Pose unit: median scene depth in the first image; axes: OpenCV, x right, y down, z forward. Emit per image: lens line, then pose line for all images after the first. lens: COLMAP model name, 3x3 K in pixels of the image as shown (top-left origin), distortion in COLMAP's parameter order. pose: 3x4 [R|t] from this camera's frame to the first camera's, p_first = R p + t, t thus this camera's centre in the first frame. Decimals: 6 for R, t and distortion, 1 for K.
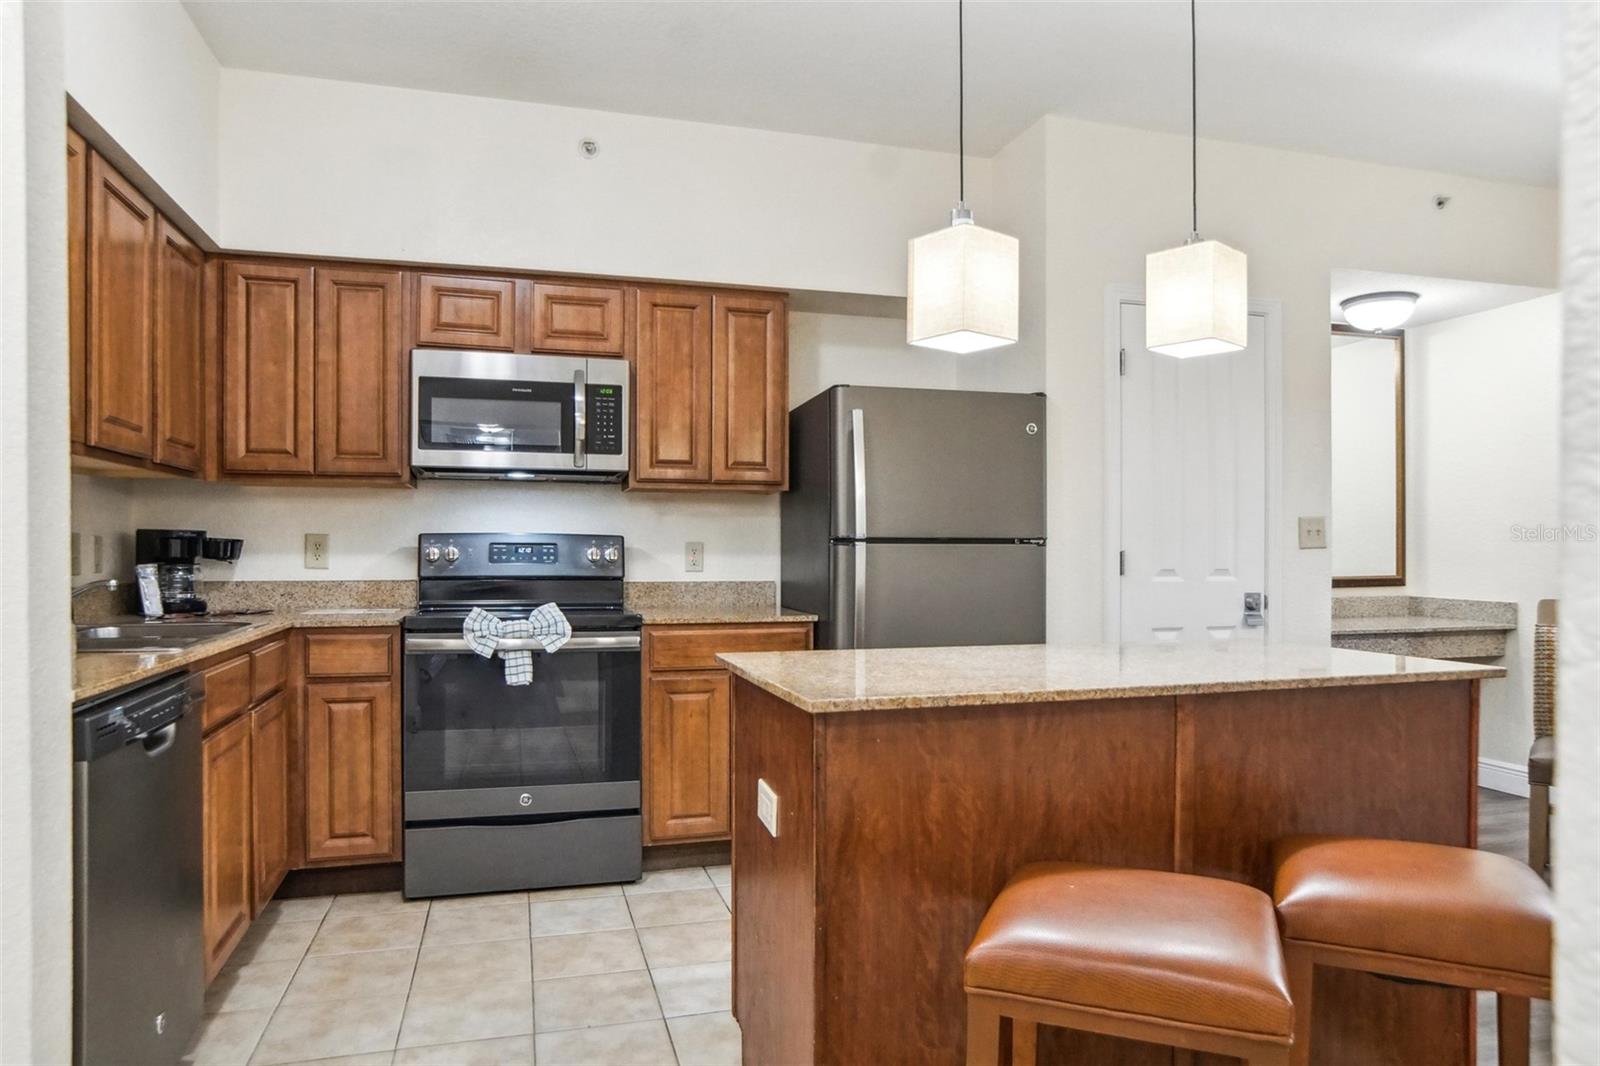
lens RADIAL K [[989.2, 0, 807.1], [0, 989.2, 559.6], [0, 0, 1]] dist [-0.058247, 0.036634]
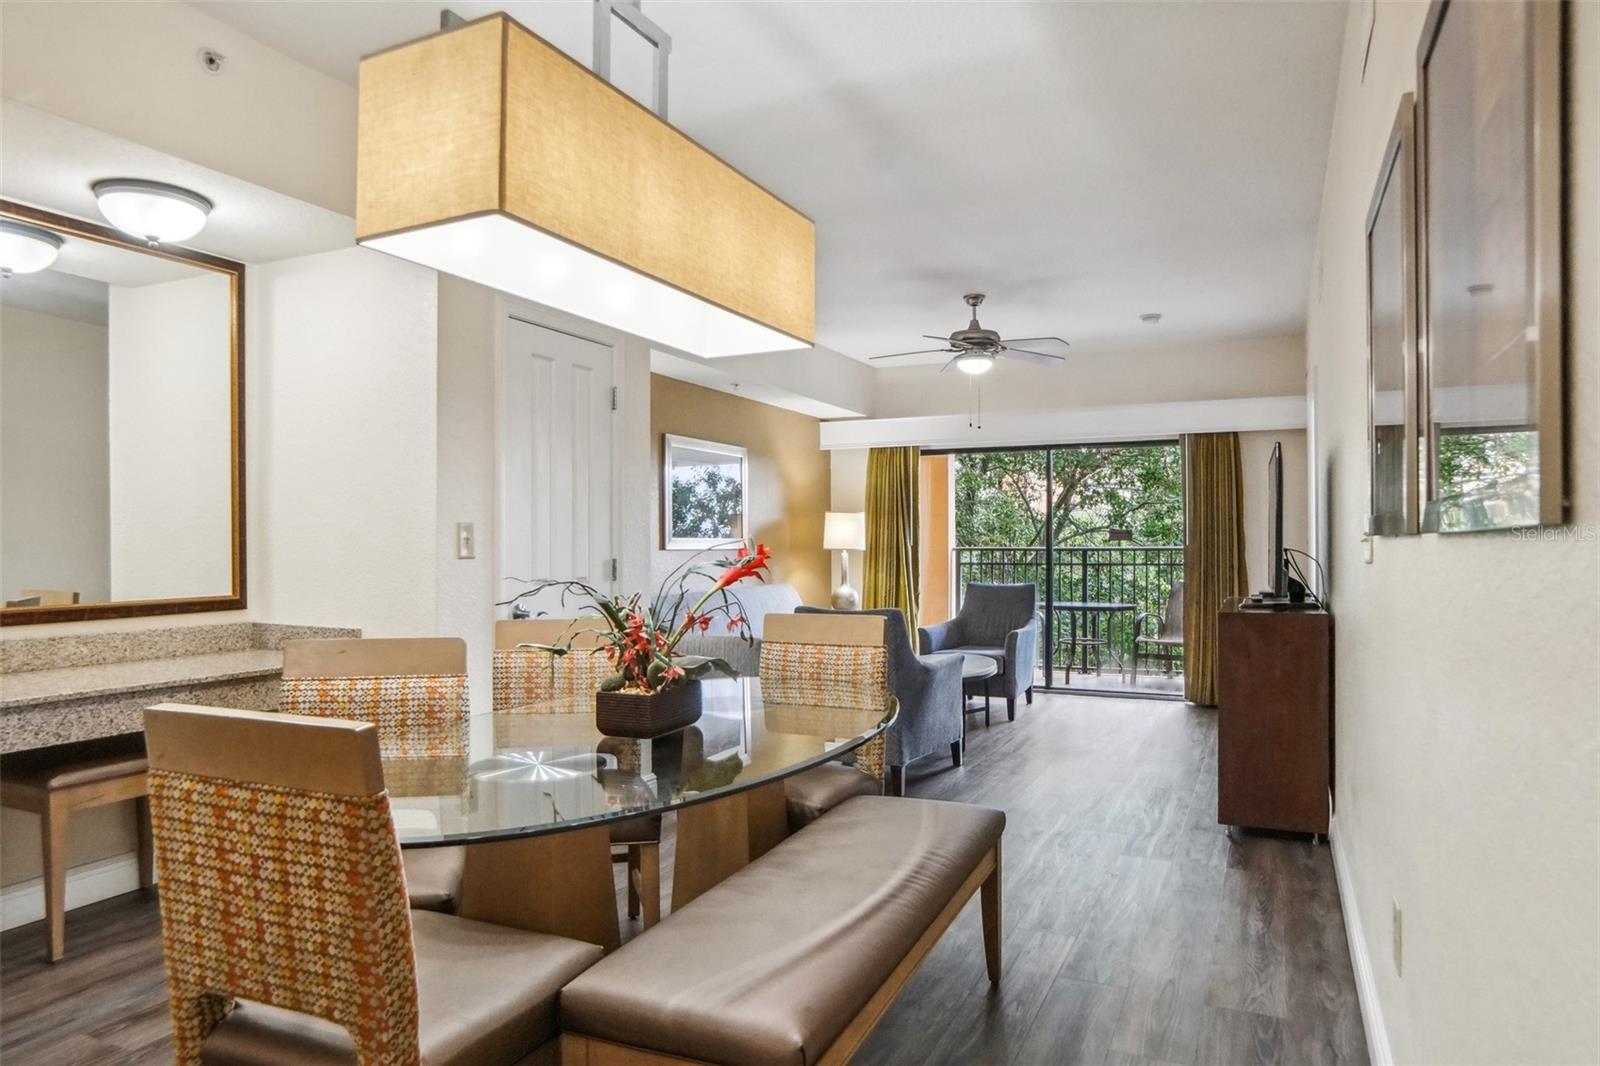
lens RADIAL K [[989.2, 0, 835.3], [0, 989.2, 543.8], [0, 0, 1]] dist [-0.058247, 0.036634]
pose [[0.640238, -0.003895, 0.768166, 0.332921], [0.010356, 0.999940, -0.003561, -0.015761], [-0.768107, 0.010235, 0.640240, 0.176082]]
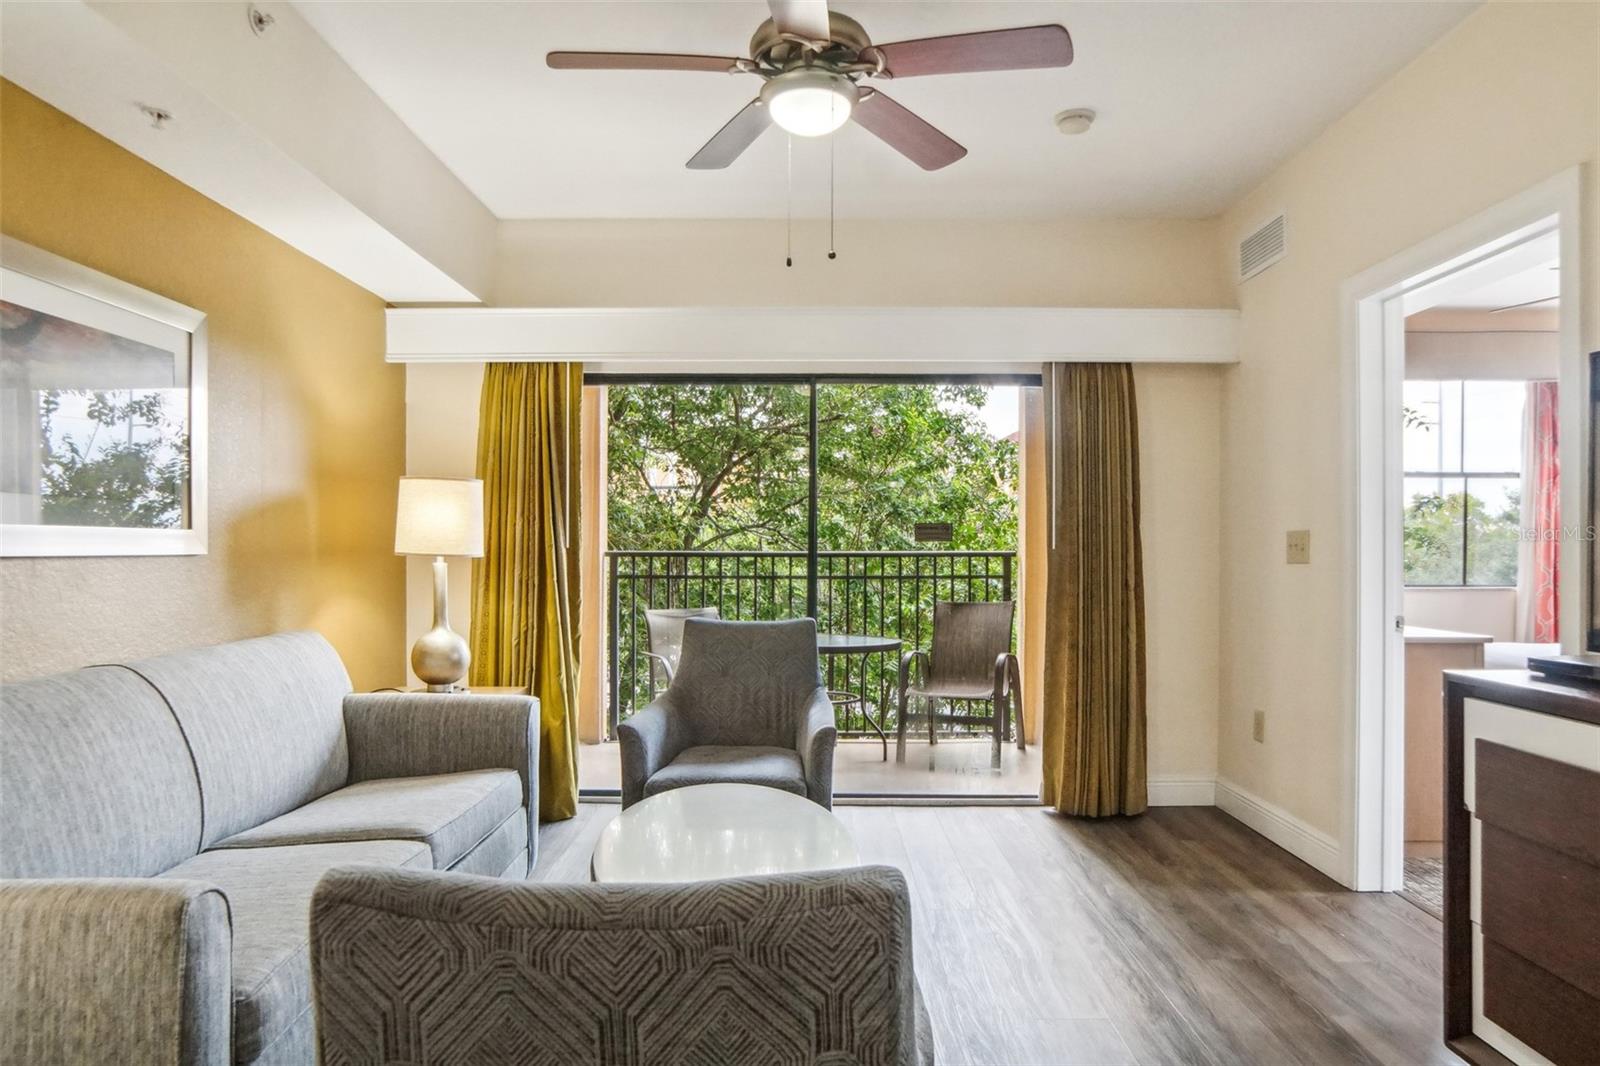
lens RADIAL K [[989.2, 0, 807.4], [0, 989.2, 546.8], [0, 0, 1]] dist [-0.058247, 0.036634]
pose [[0.280407, -0.002474, 0.959878, 0.929657], [0.005648, 0.999984, 0.000927, -0.017933], [-0.959865, 0.005161, 0.280416, 0.711987]]
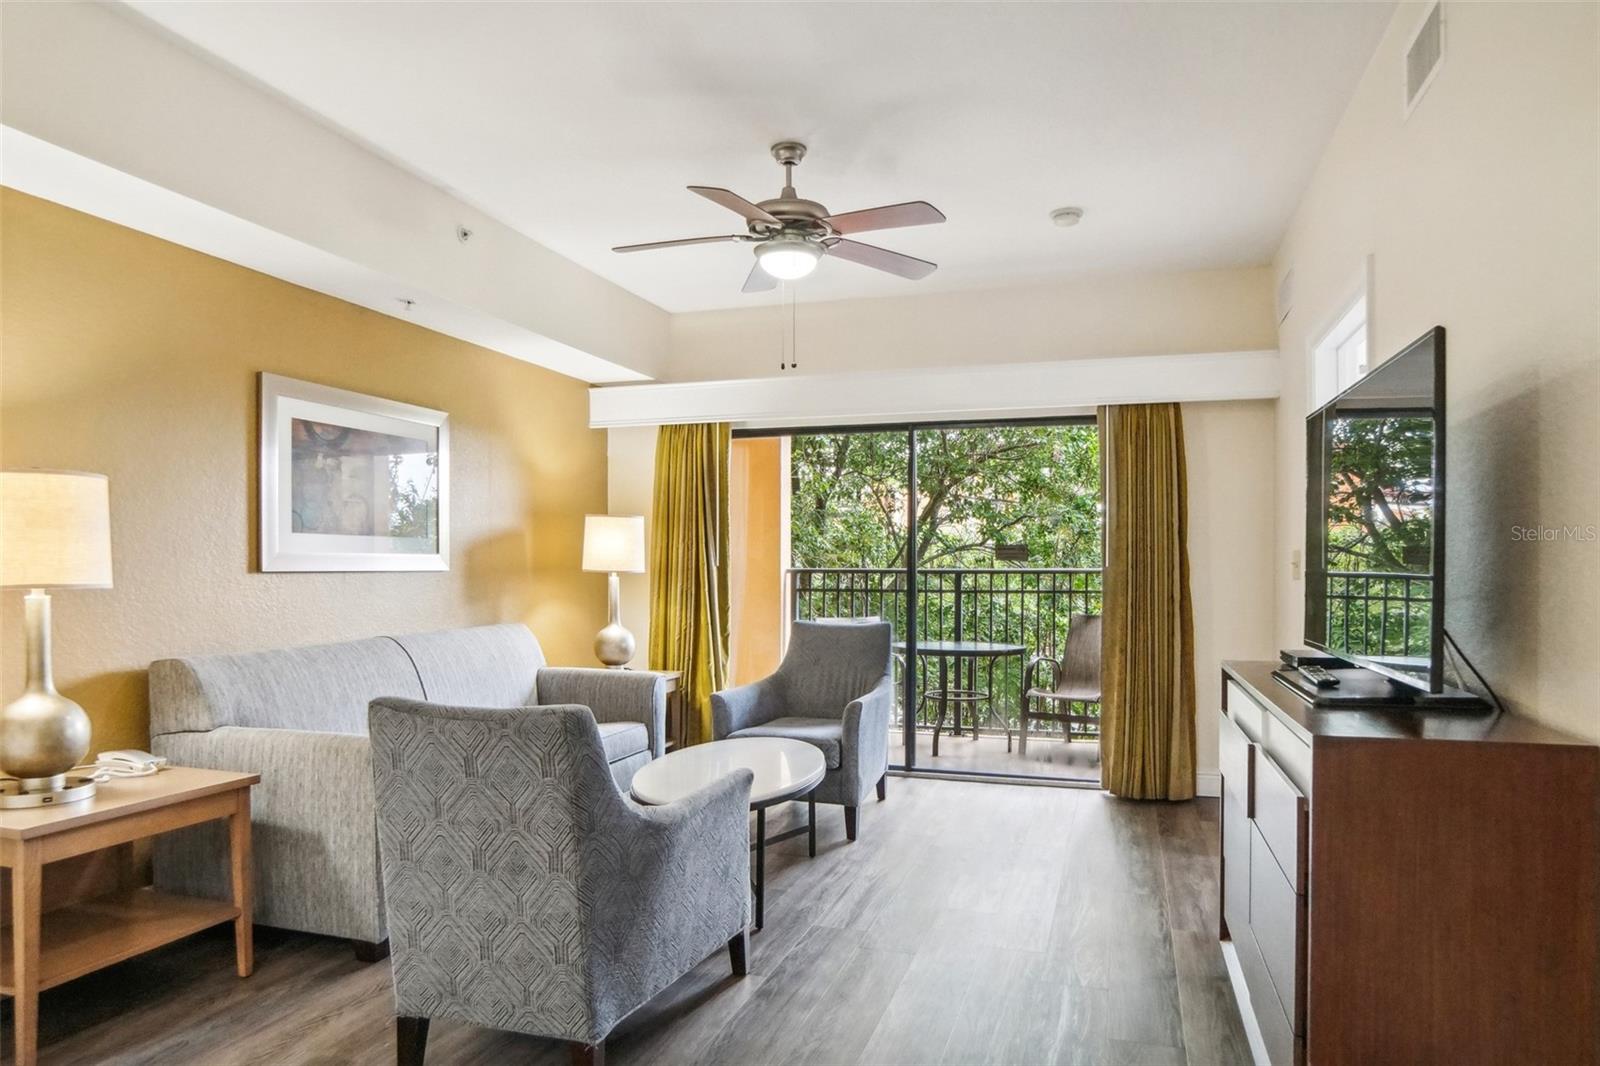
lens RADIAL K [[989.2, 0, 806.0], [0, 989.2, 572.6], [0, 0, 1]] dist [-0.058247, 0.036634]
pose [[0.555249, -0.009536, 0.831630, 0.808197], [0.006571, 0.999953, 0.007079, -0.016929], [-0.831658, 0.001534, 0.555286, 0.423373]]
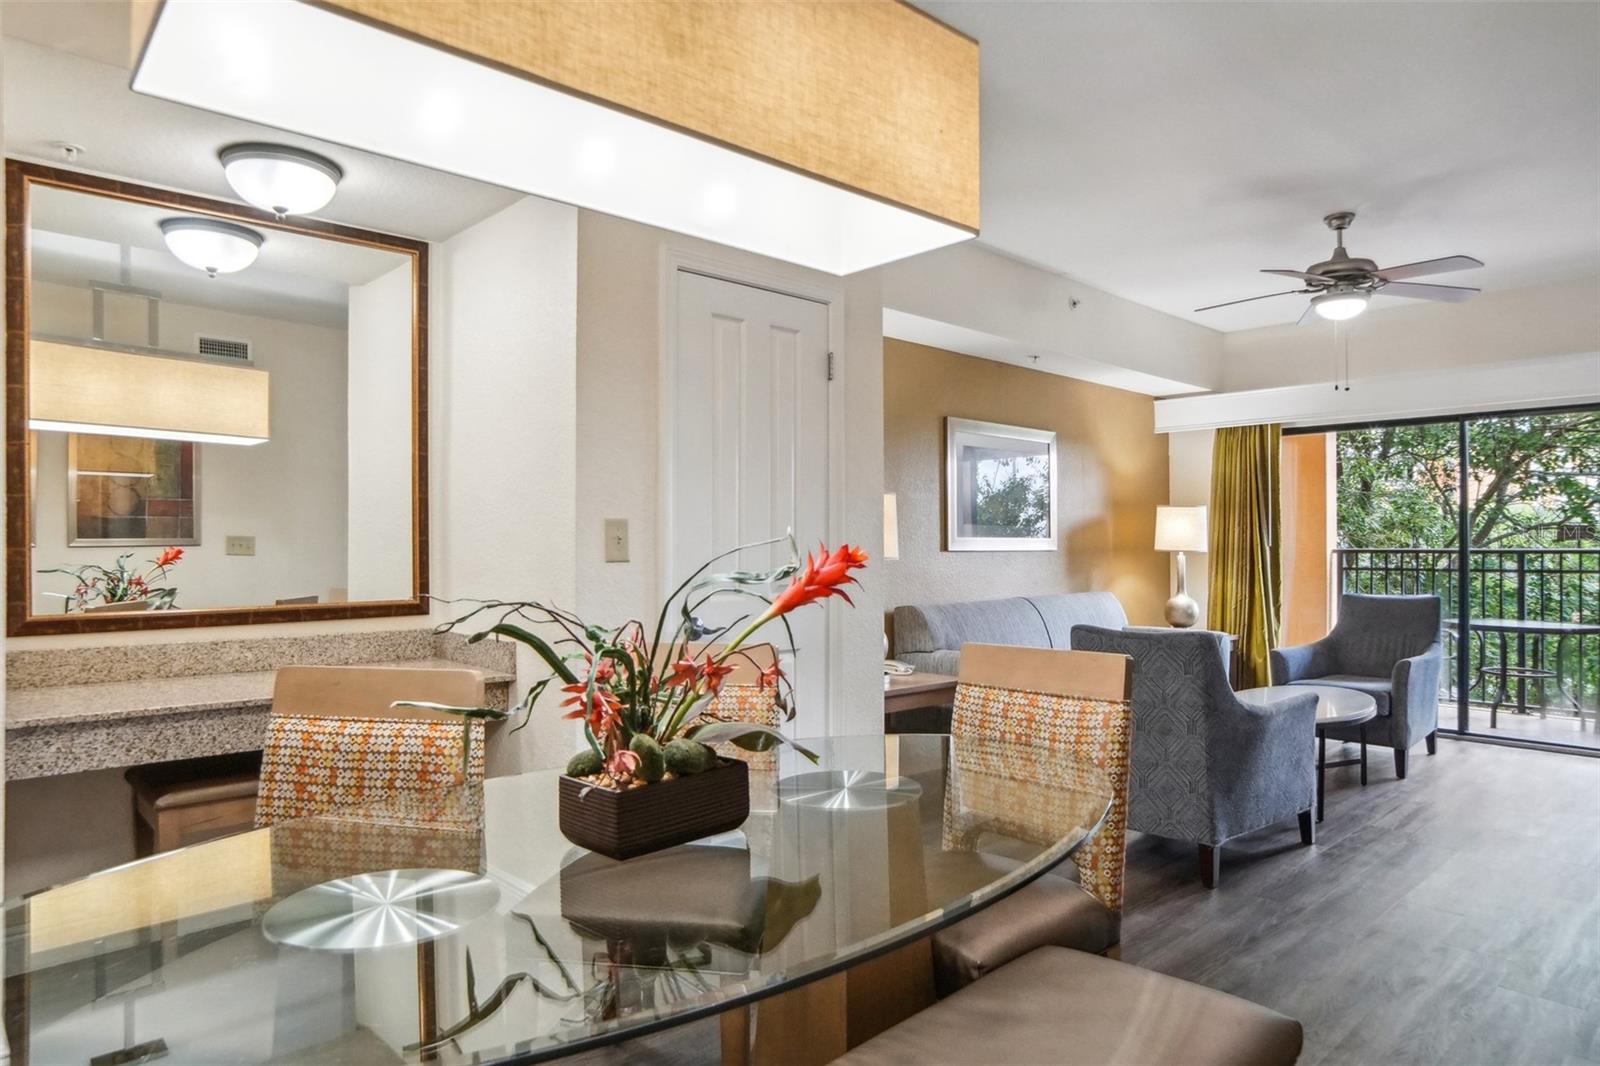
lens RADIAL K [[989.2, 0, 827.0], [0, 989.2, 539.3], [0, 0, 1]] dist [-0.058247, 0.036634]
pose [[0.880740, -0.001362, 0.473598, 0.537111], [0.007901, 0.999899, -0.011817, -0.015757], [-0.473534, 0.014149, 0.880662, 0.255946]]
